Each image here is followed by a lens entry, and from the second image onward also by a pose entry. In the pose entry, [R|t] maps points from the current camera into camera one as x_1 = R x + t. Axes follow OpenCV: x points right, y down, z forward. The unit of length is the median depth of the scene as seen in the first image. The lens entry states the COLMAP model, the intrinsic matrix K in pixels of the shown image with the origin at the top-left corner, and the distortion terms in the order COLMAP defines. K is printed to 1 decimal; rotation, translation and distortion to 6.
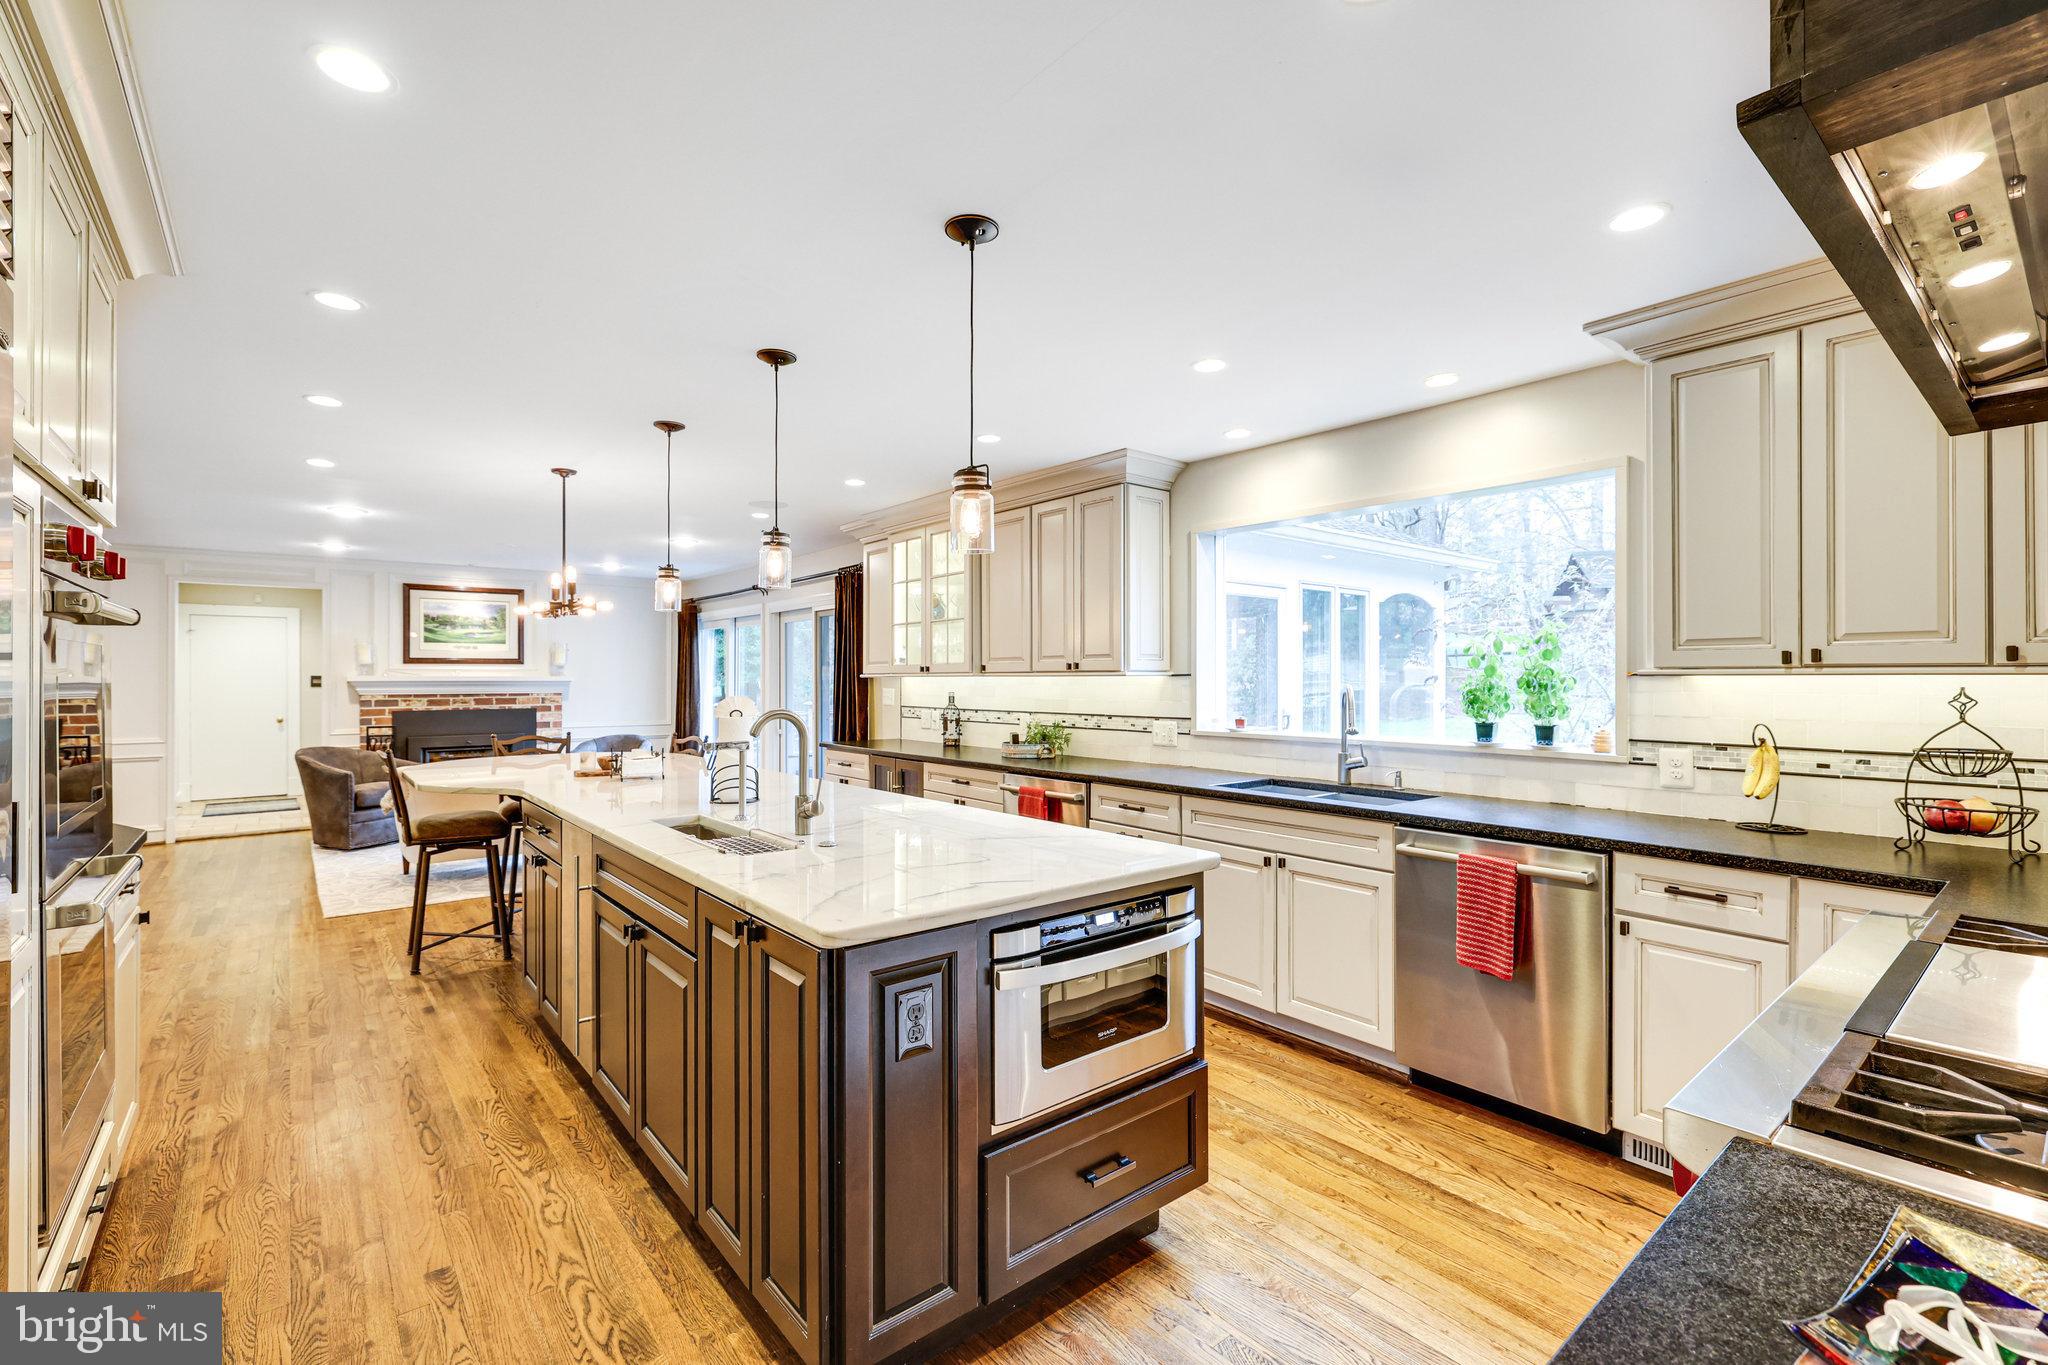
lens RADIAL K [[888.4, 0, 1024.0], [0, 888.4, 682.5], [0, 0, 1]] dist [-0.003722, -0.000065]
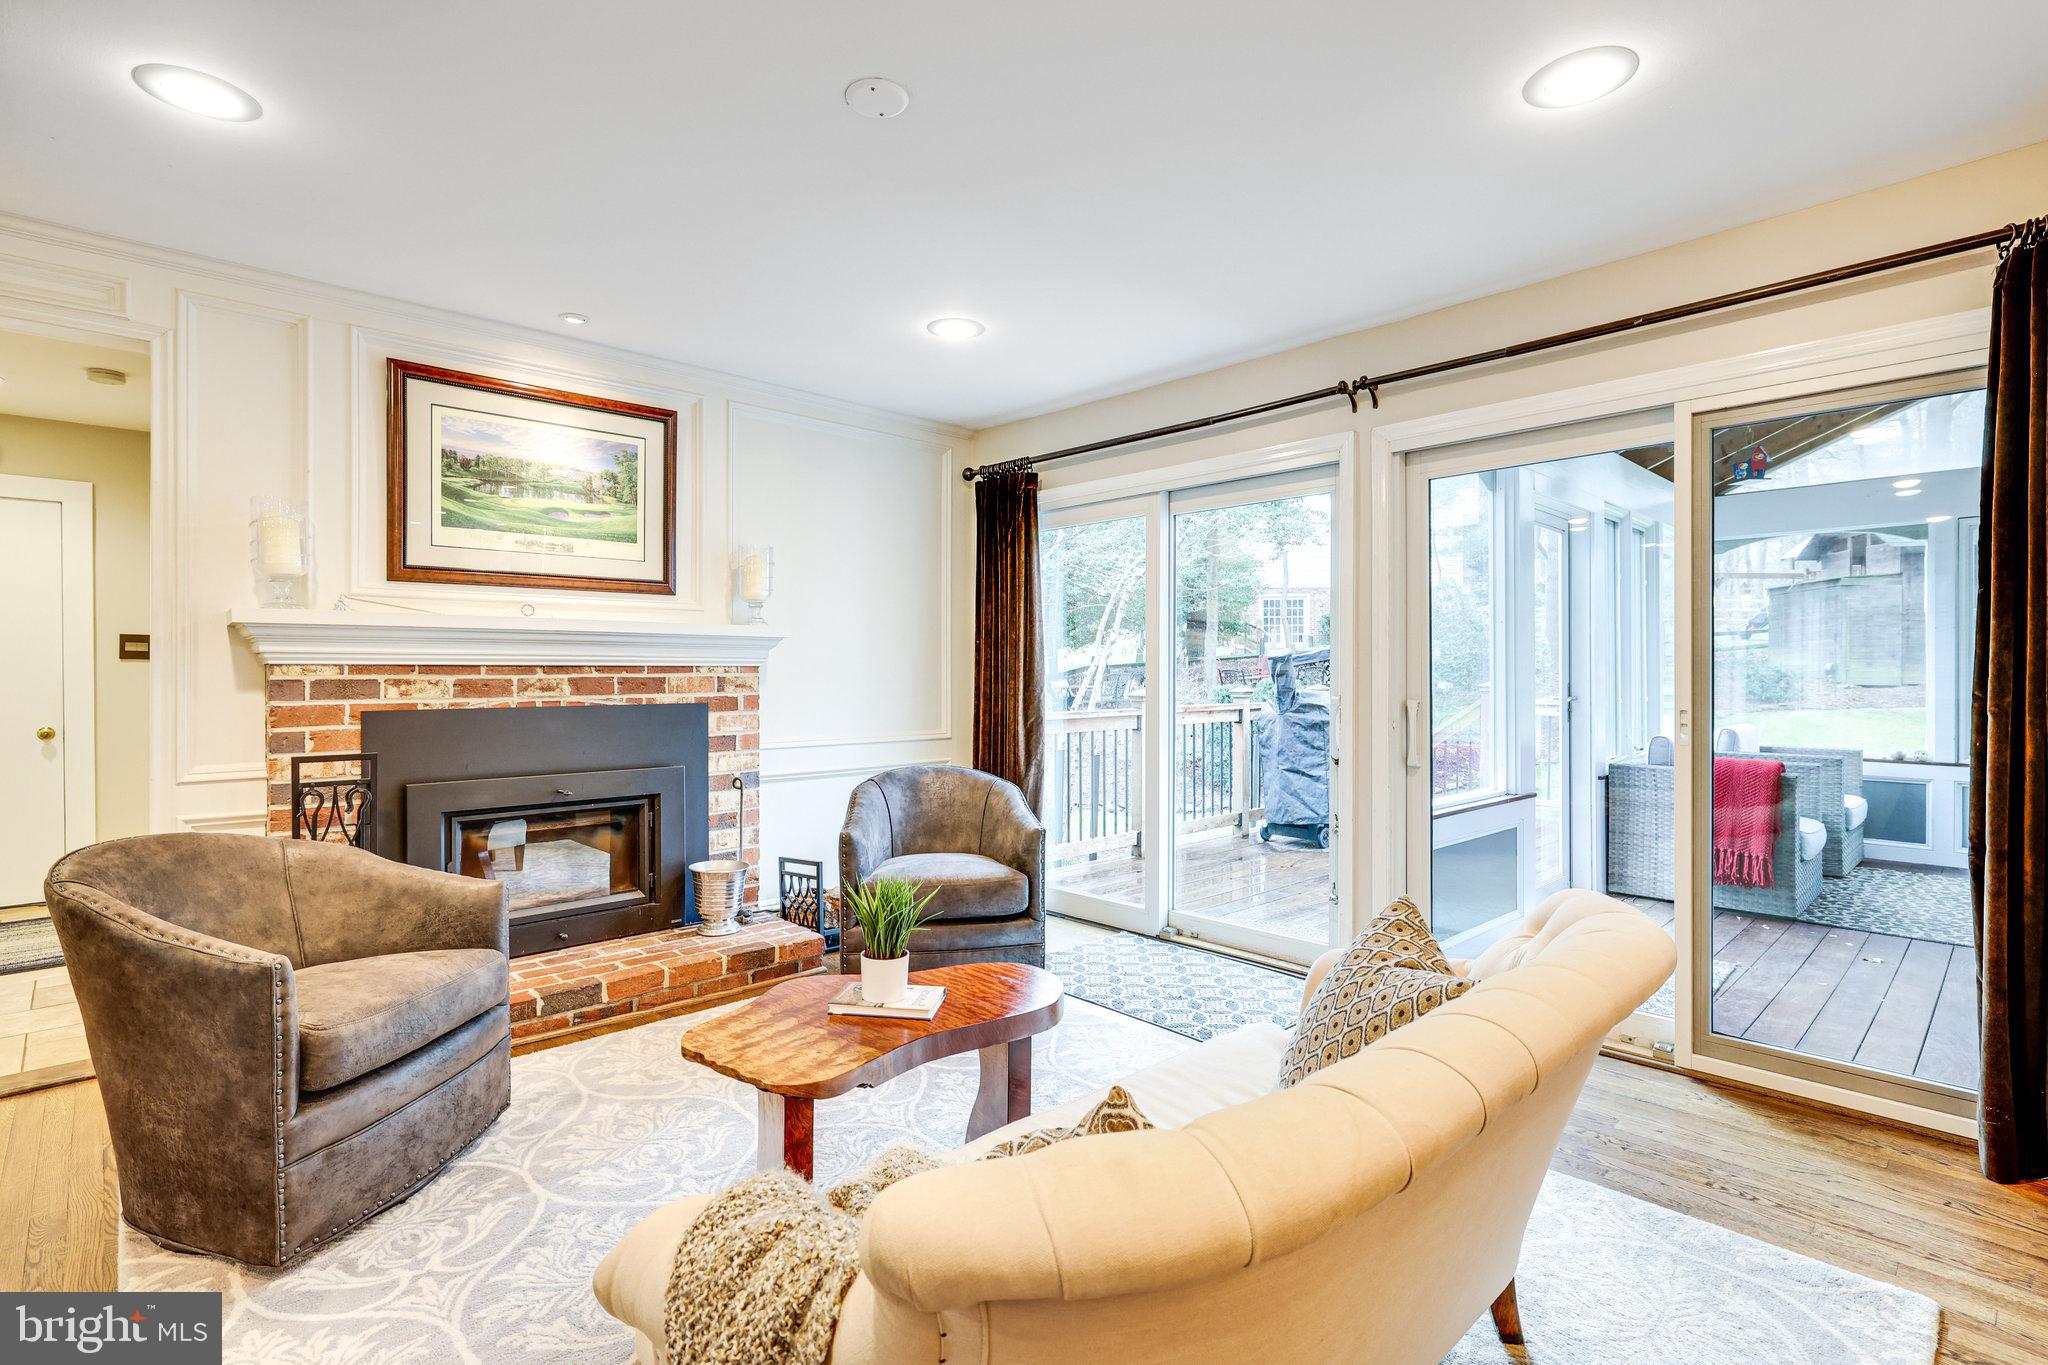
lens RADIAL K [[970.9, 0, 1022.4], [0, 970.9, 676.4], [0, 0, 1]] dist [0.001580, 0.000048]
pose [[0.997737, -0.002244, 0.067202, -0.482955], [0.002181, 0.999997, 0.001006, 0.018627], [-0.067204, -0.000857, 0.997739, 0.604553]]
